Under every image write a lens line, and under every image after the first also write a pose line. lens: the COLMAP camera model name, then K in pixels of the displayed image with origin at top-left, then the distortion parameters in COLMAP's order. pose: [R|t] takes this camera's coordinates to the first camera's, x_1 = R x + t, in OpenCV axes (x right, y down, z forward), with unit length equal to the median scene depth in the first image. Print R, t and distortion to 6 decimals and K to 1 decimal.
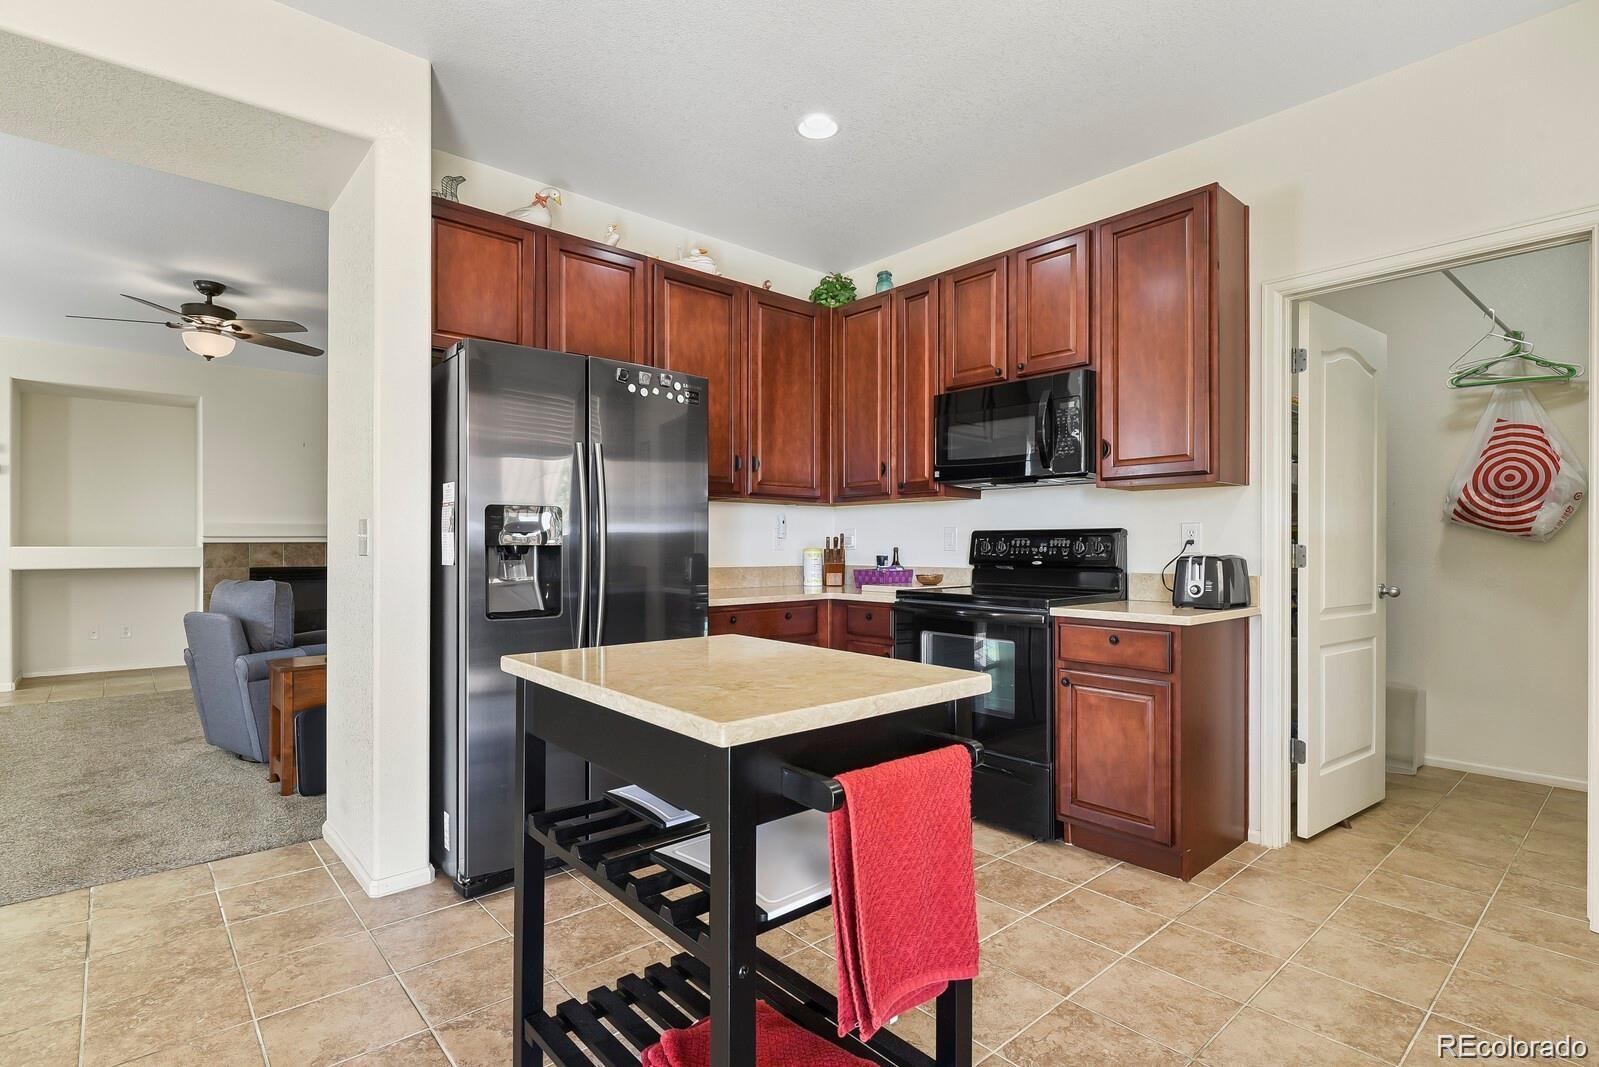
lens RADIAL K [[779.3, 0, 800.6], [0, 779.3, 545.4], [0, 0, 1]] dist [0.001498, 0.000017]
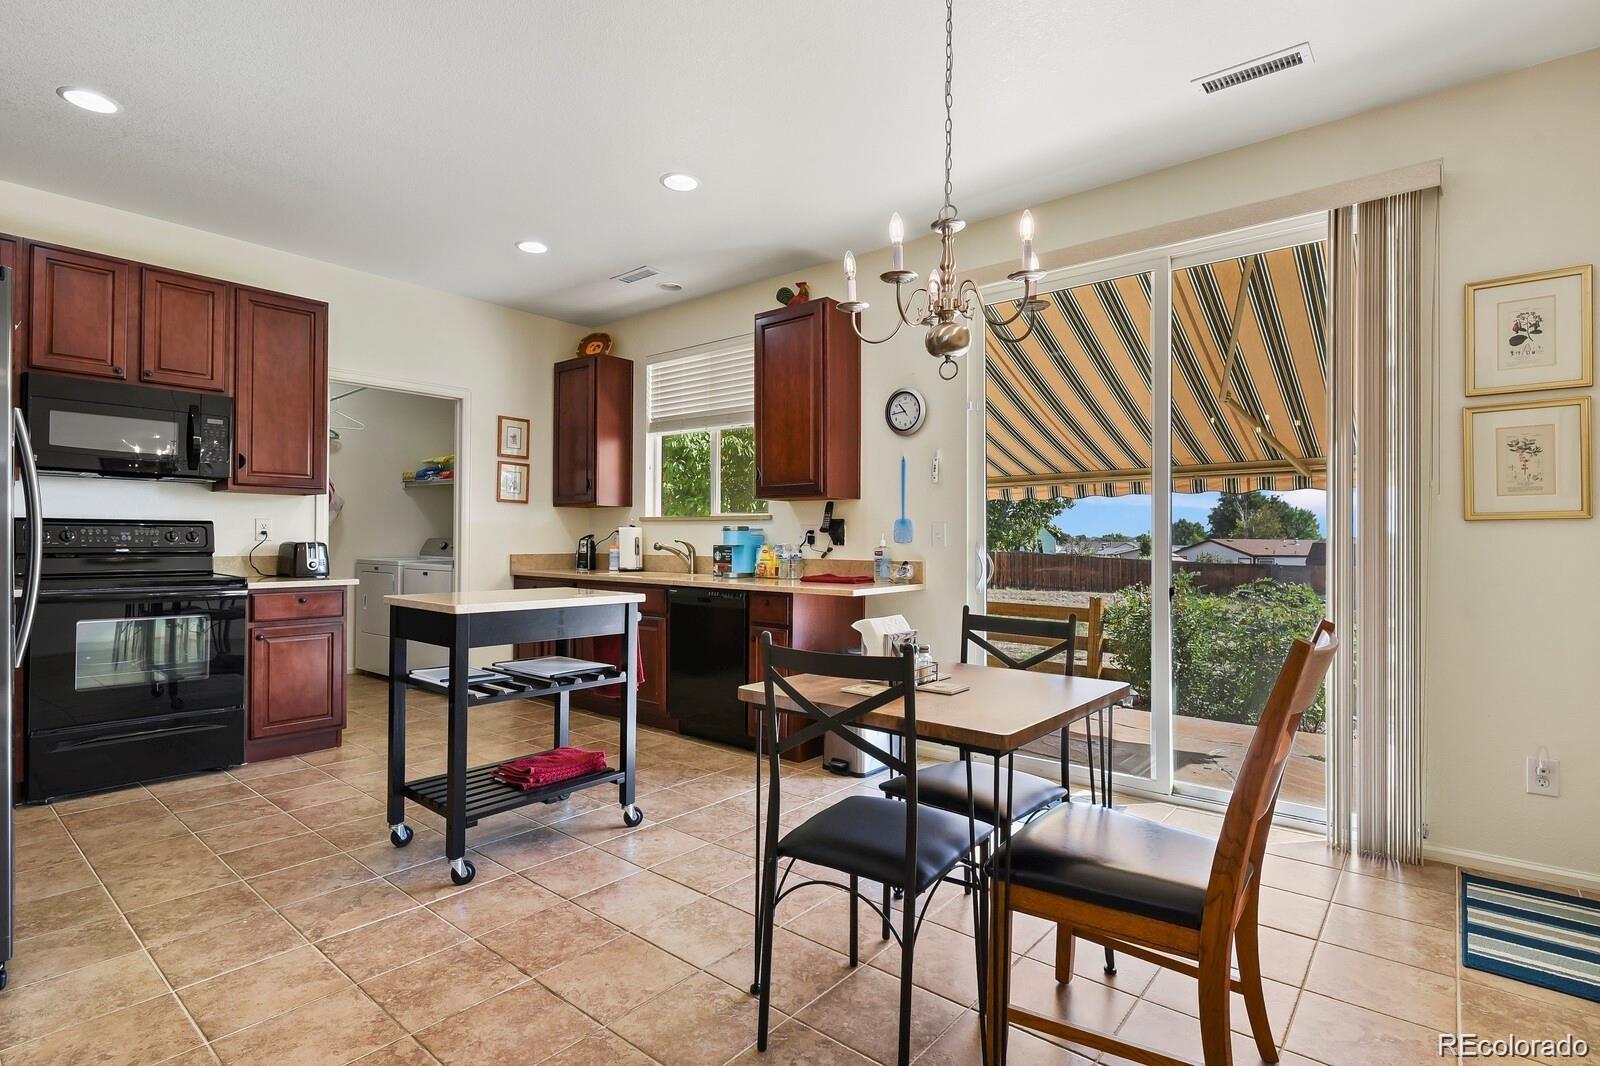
lens RADIAL K [[779.5, 0, 807.9], [0, 779.5, 530.1], [0, 0, 1]] dist [0.001071, -0.007852]
pose [[-0.151433, 0.009217, 0.988425, -1.098629], [-0.006392, 0.999926, -0.010303, -0.001124], [-0.988447, -0.007878, -0.151363, 0.272587]]
